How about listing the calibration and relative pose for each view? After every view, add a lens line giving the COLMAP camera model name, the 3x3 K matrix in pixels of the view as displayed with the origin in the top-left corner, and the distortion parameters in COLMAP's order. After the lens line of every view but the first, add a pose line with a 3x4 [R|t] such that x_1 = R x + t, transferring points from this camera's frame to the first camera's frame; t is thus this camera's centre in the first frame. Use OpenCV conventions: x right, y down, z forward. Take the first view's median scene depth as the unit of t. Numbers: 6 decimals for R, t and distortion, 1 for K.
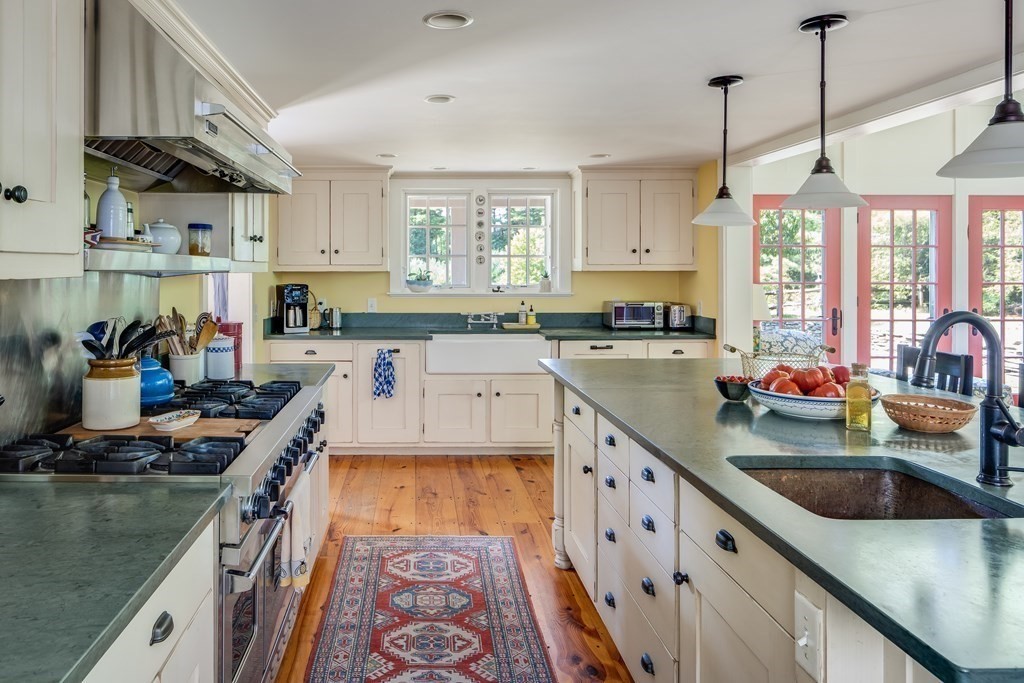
lens RADIAL K [[709.8, 0, 515.7], [0, 709.8, 269.8], [0, 0, 1]] dist [-0.002792, -0.000553]
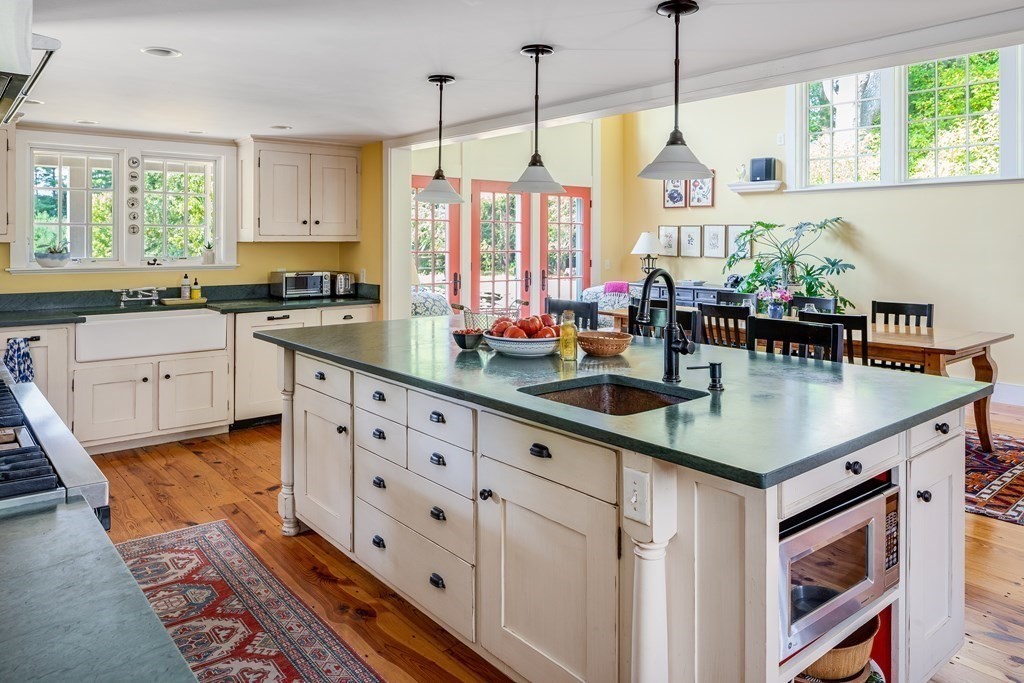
lens RADIAL K [[703.8, 0, 510.6], [0, 703.8, 242.7], [0, 0, 1]] dist [0.000841, -0.001555]
pose [[0.779850, -0.001144, 0.625966, -0.304498], [-0.000642, 0.999996, 0.002628, 0.000155], [-0.625966, -0.002451, 0.779846, 0.020295]]
